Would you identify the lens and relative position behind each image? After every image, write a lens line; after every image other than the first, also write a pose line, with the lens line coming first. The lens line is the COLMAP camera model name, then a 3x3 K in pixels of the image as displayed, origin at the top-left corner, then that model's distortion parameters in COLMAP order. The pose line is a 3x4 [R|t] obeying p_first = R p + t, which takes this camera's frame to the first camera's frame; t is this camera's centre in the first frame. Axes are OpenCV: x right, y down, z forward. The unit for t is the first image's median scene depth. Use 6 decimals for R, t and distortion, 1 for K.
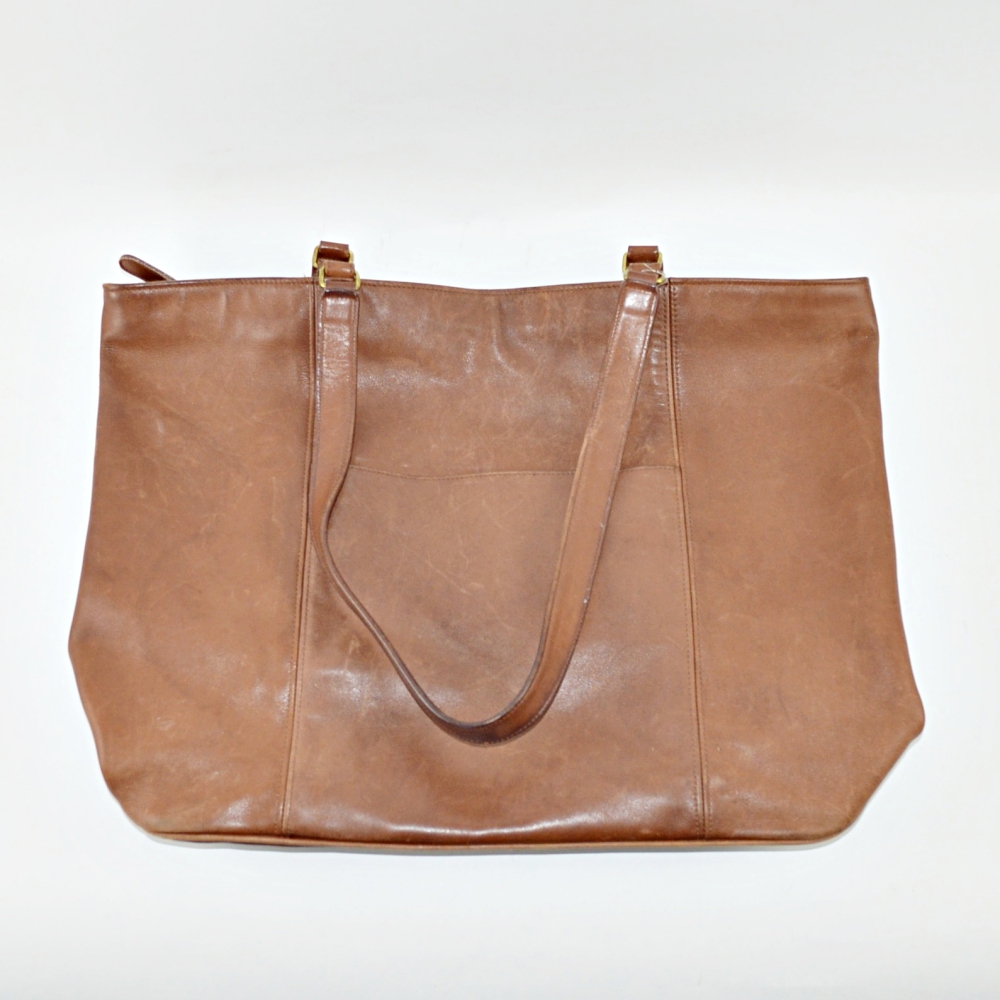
lens RADIAL K [[1582.6, 0, 500.0], [0, 1582.6, 500.0], [0, 0, 1]] dist [0.983701, 0.005493]
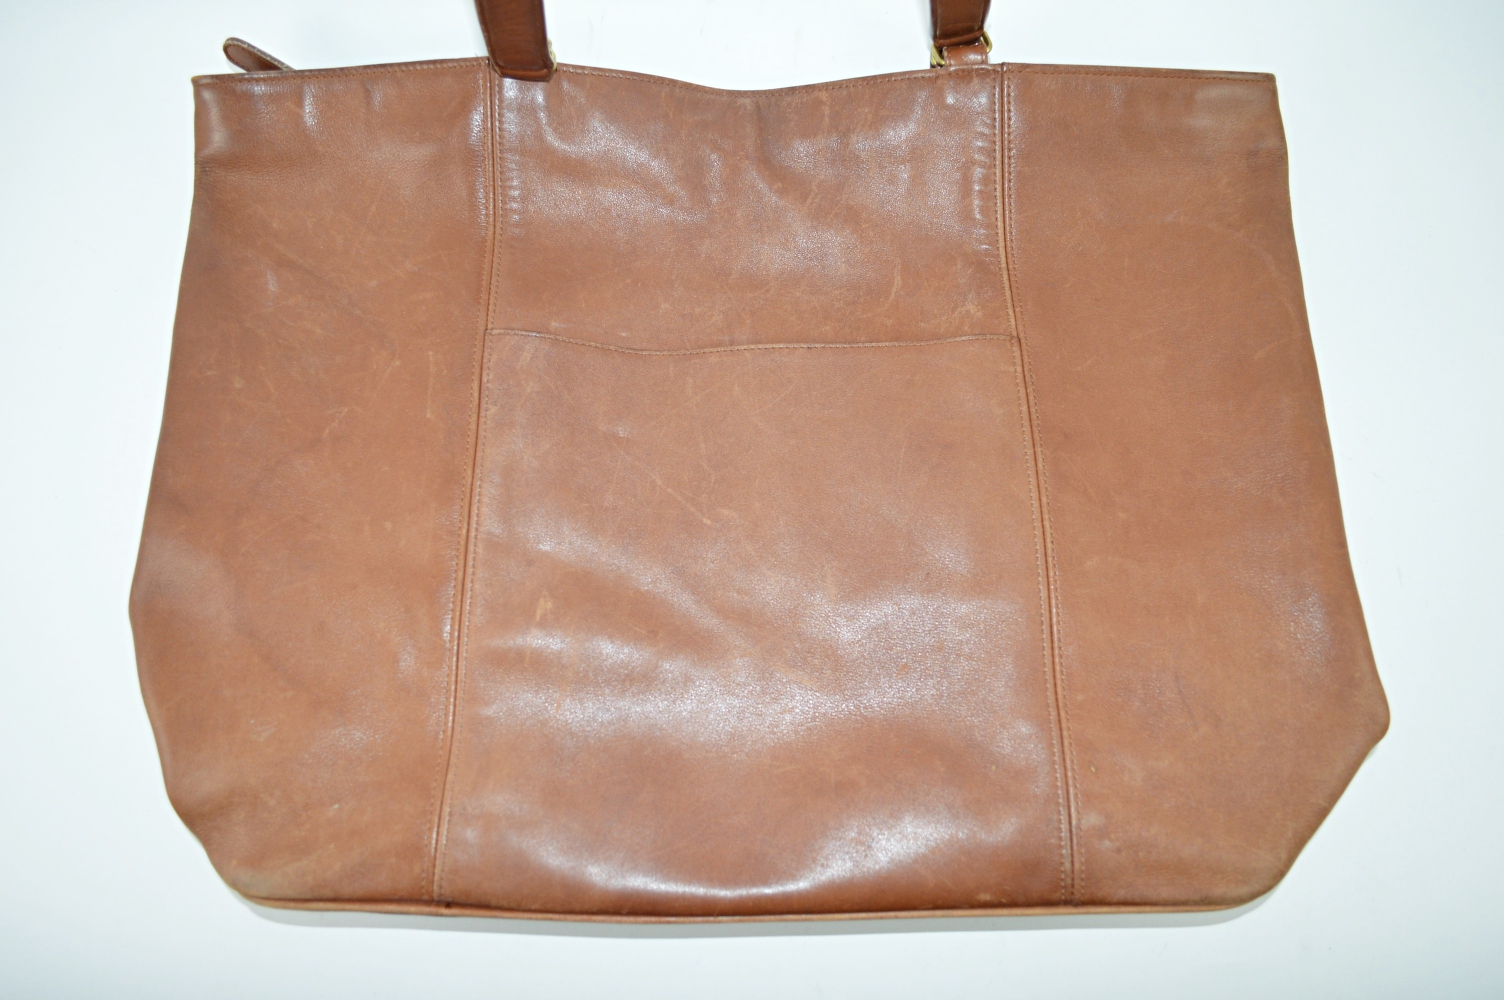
lens RADIAL K [[1199.6, 0, 752.0], [0, 1199.6, 500.0], [0, 0, 1]] dist [-0.007778, -0.006853]
pose [[0.999984, -0.001778, 0.005369, -0.006379], [0.001127, 0.992914, 0.118830, -0.012712], [-0.005543, -0.118822, 0.992900, 0.486824]]
